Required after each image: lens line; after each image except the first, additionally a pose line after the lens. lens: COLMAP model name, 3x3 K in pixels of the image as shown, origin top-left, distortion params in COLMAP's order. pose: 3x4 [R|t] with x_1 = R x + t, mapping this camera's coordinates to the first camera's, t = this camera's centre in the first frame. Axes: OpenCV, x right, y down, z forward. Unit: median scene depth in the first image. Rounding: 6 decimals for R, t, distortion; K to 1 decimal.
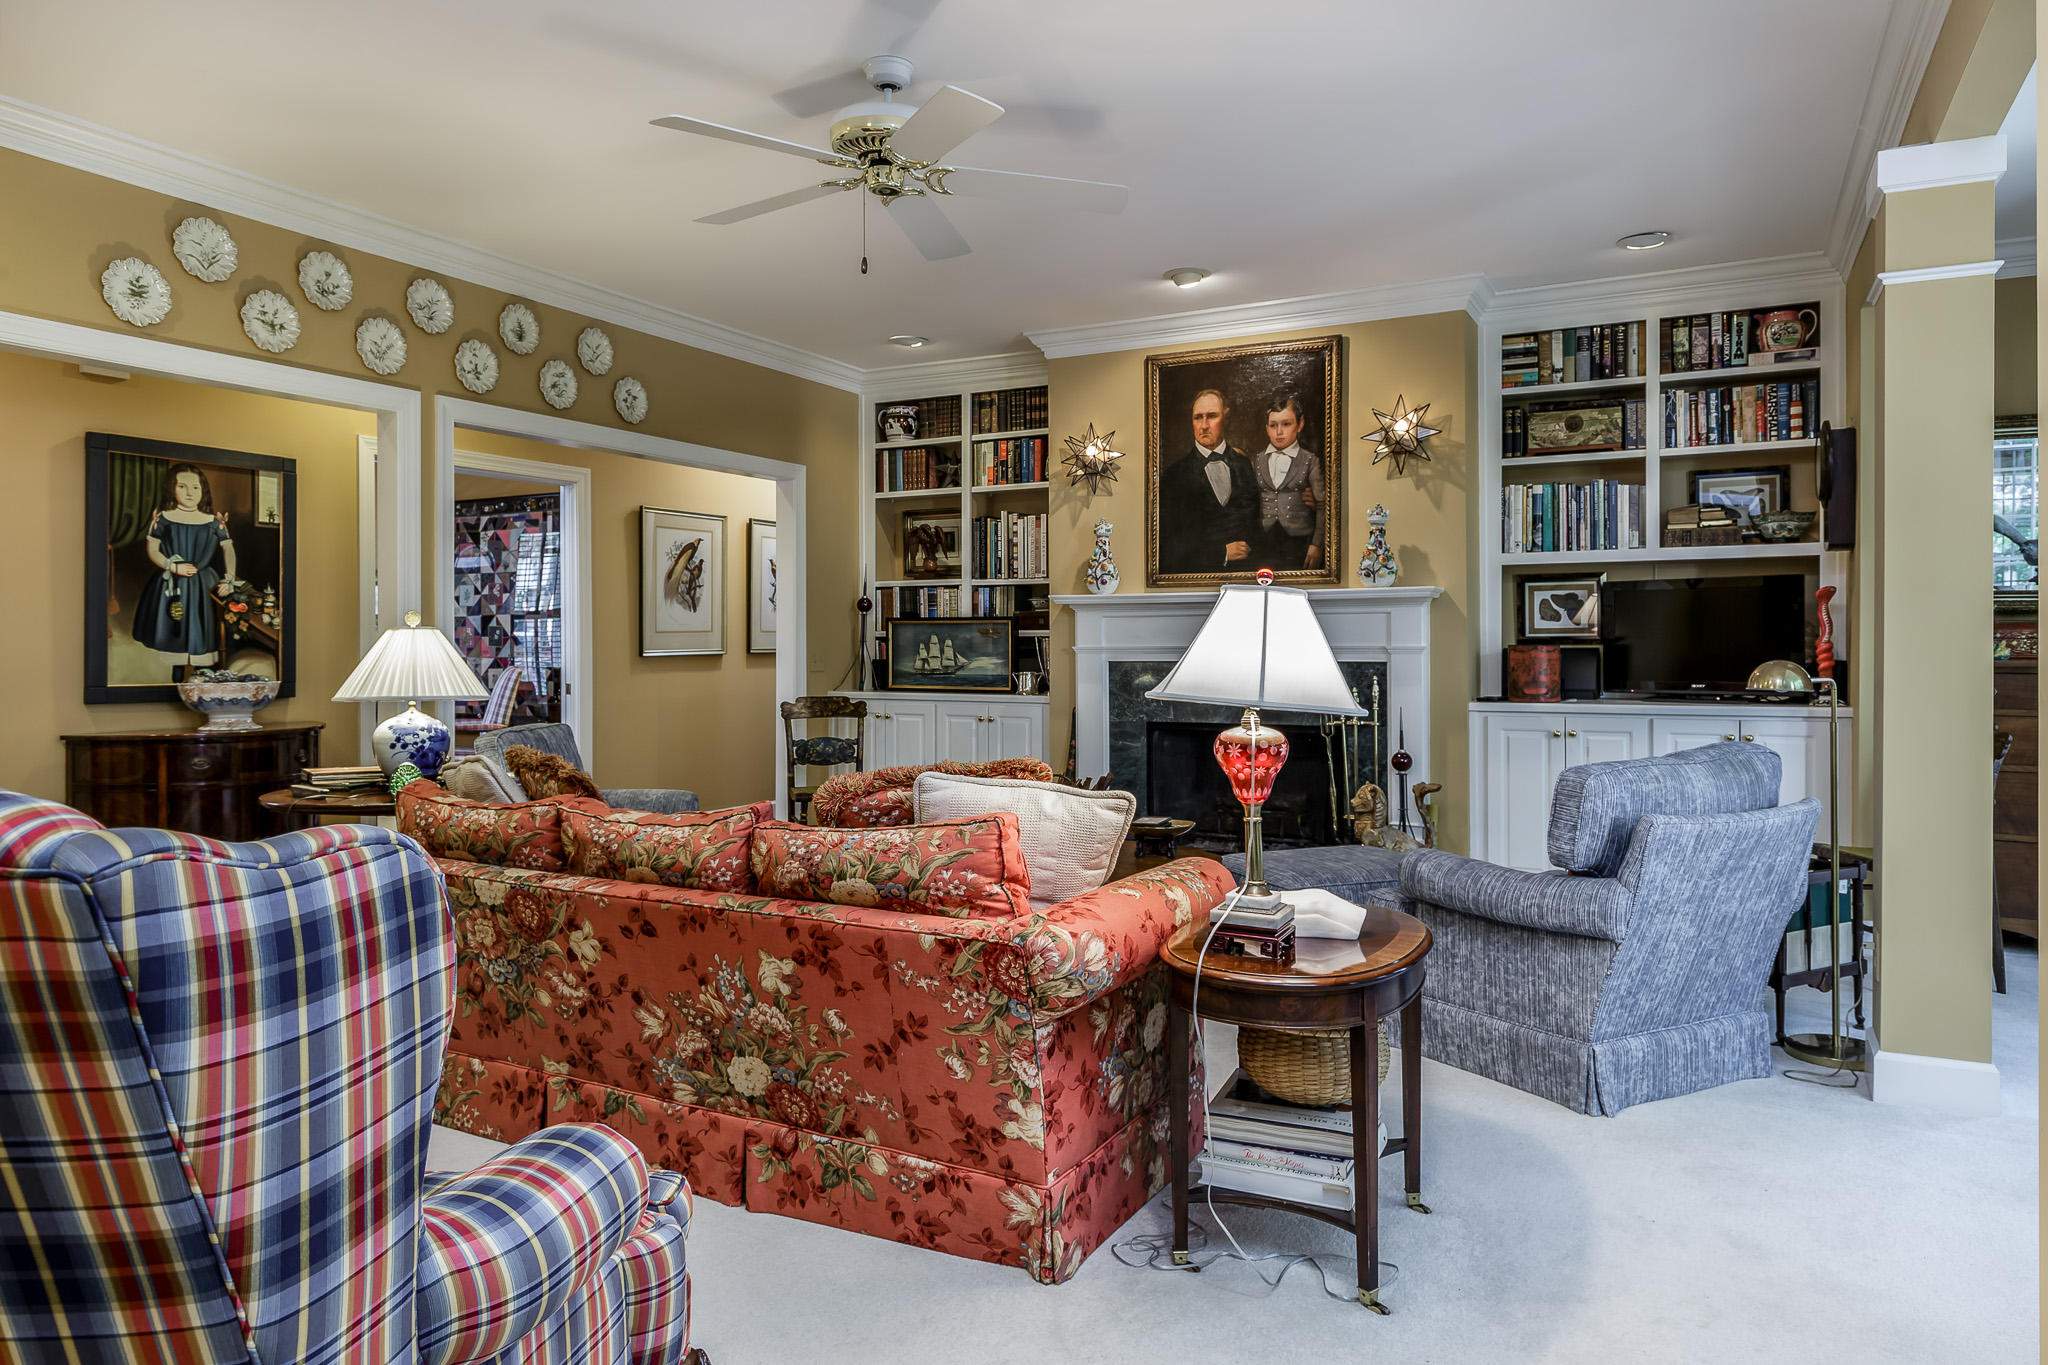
lens RADIAL K [[1284.6, 0, 1010.5], [0, 1284.6, 660.9], [0, 0, 1]] dist [-0.018307, -0.003636]
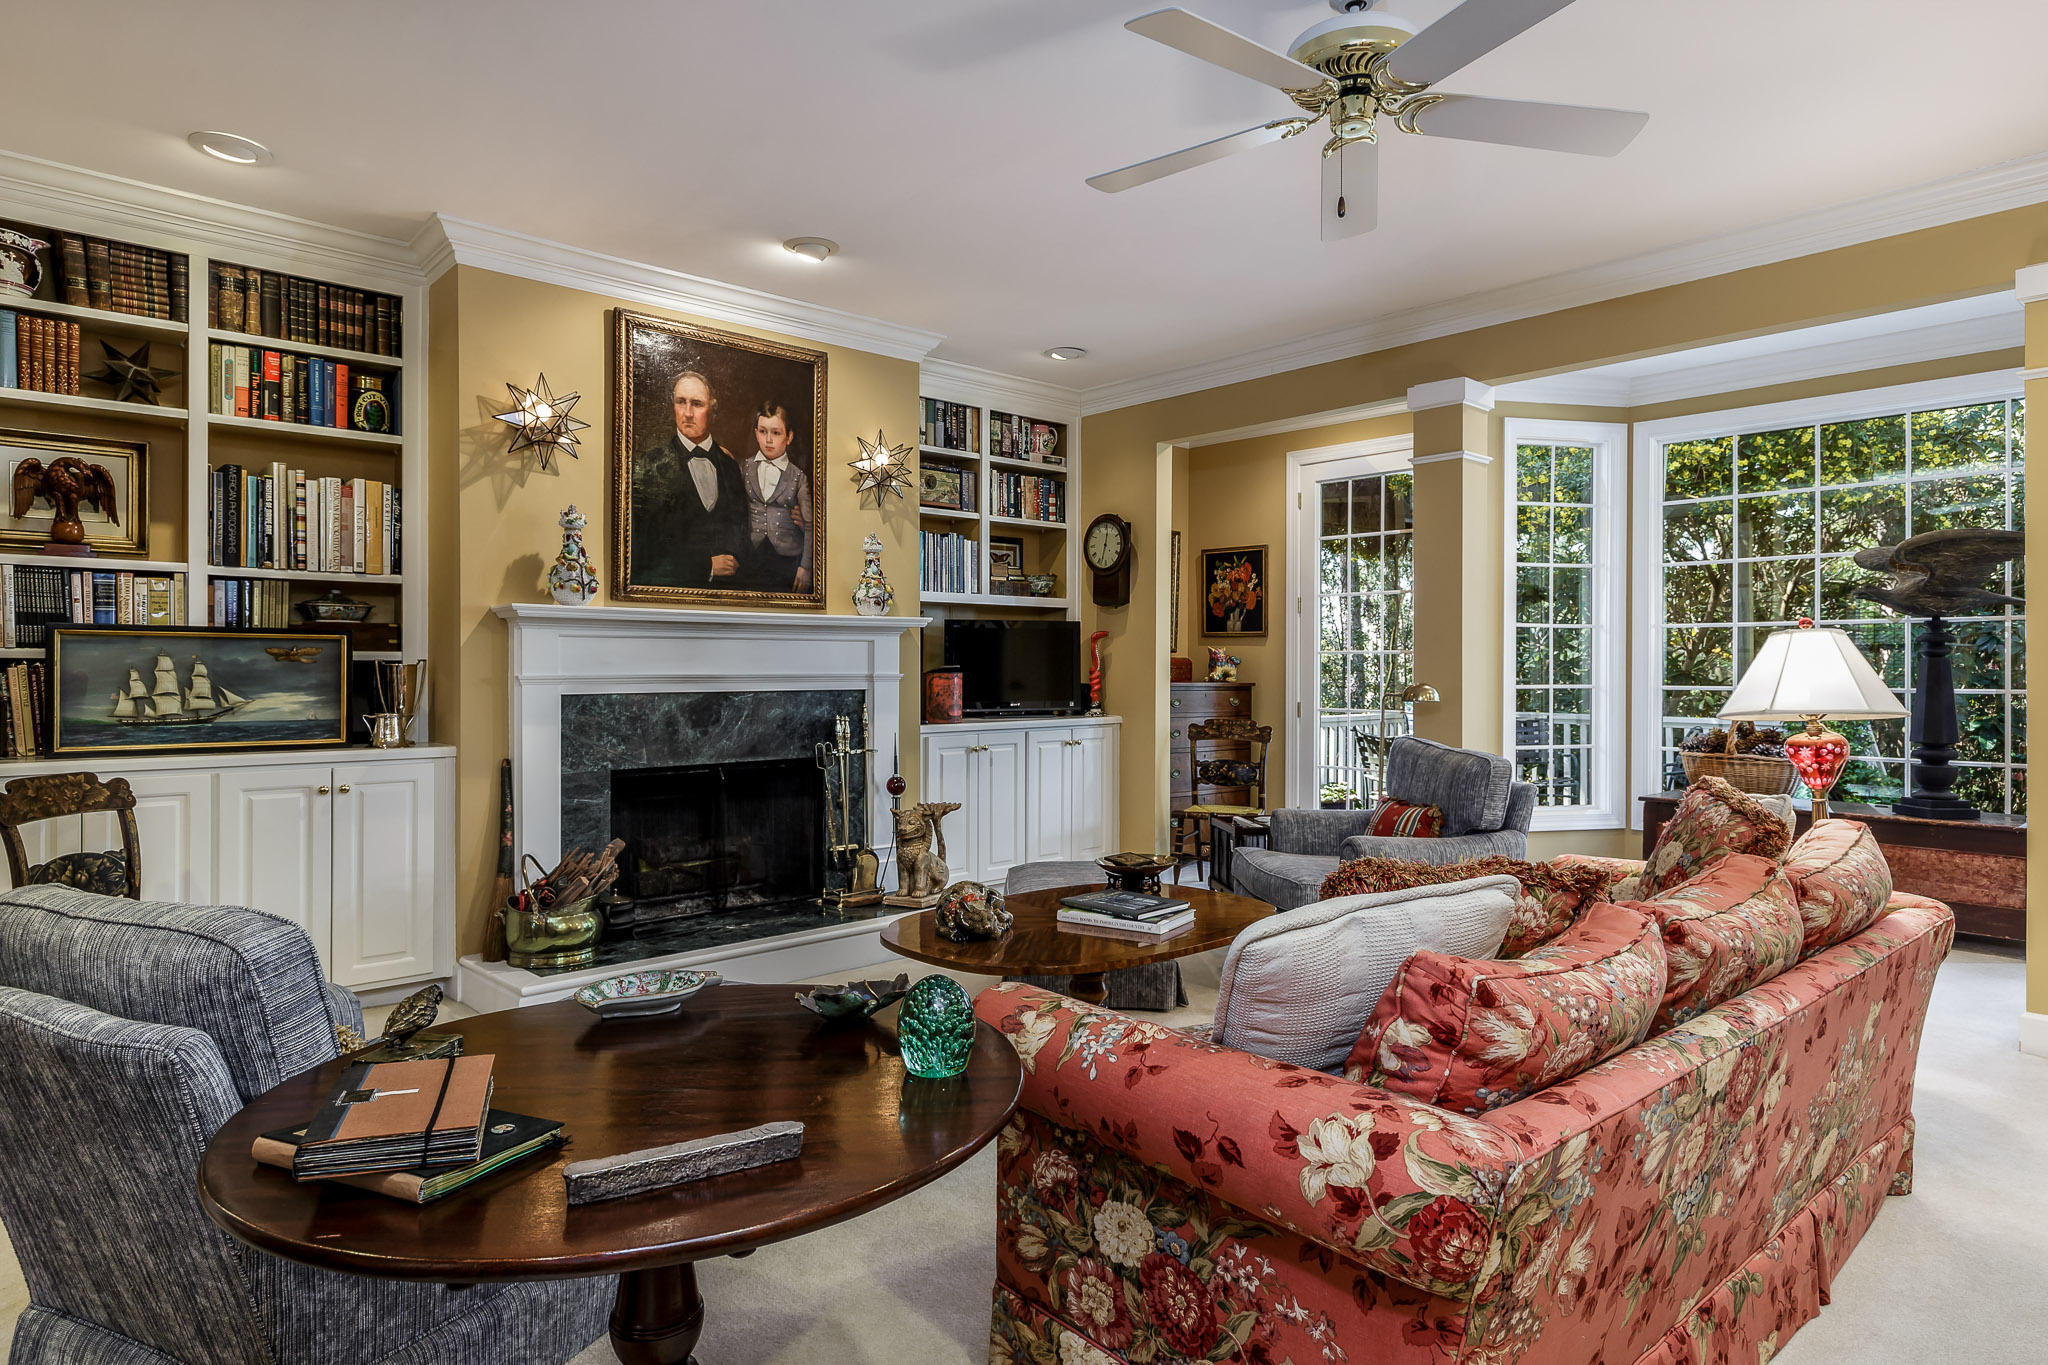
lens RADIAL K [[1176.4, 0, 1024.1], [0, 1176.4, 673.2], [0, 0, 1]] dist [0.004693, -0.002566]
pose [[0.330196, -0.000467, 0.943912, -0.516763], [0.012653, 0.999912, -0.003931, -0.006586], [-0.943828, 0.013242, 0.330172, 0.547846]]
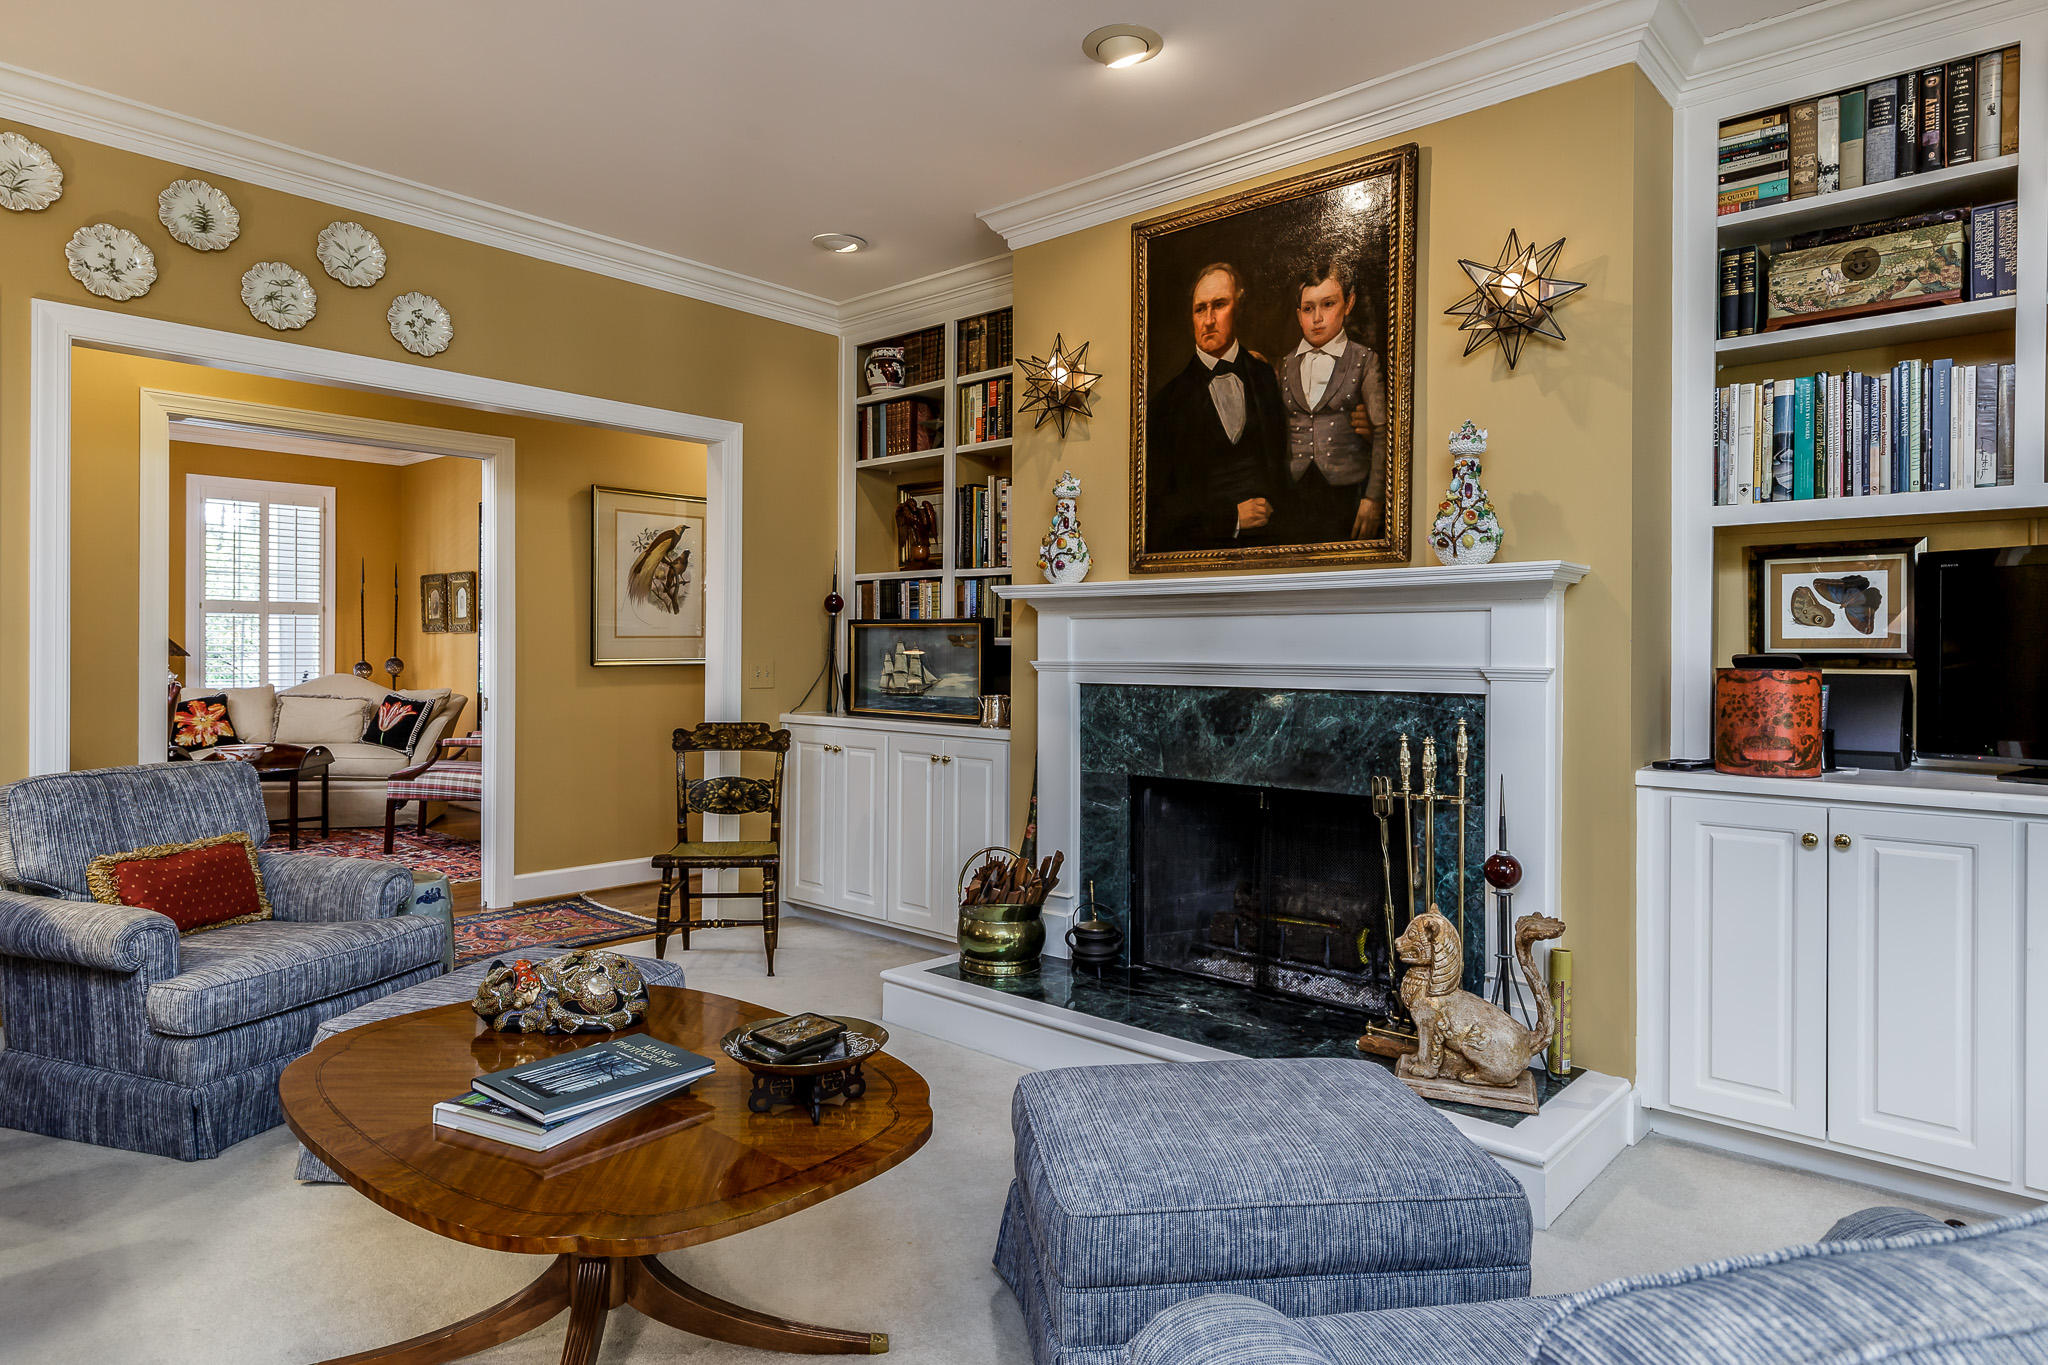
lens RADIAL K [[1176.4, 0, 1021.7], [0, 1176.4, 661.4], [0, 0, 1]] dist [0.004693, -0.002566]
pose [[0.972795, 0.011457, -0.231385, 0.202121], [-0.012707, 0.999912, -0.003909, -0.008927], [0.231319, 0.006743, 0.972854, 0.411710]]
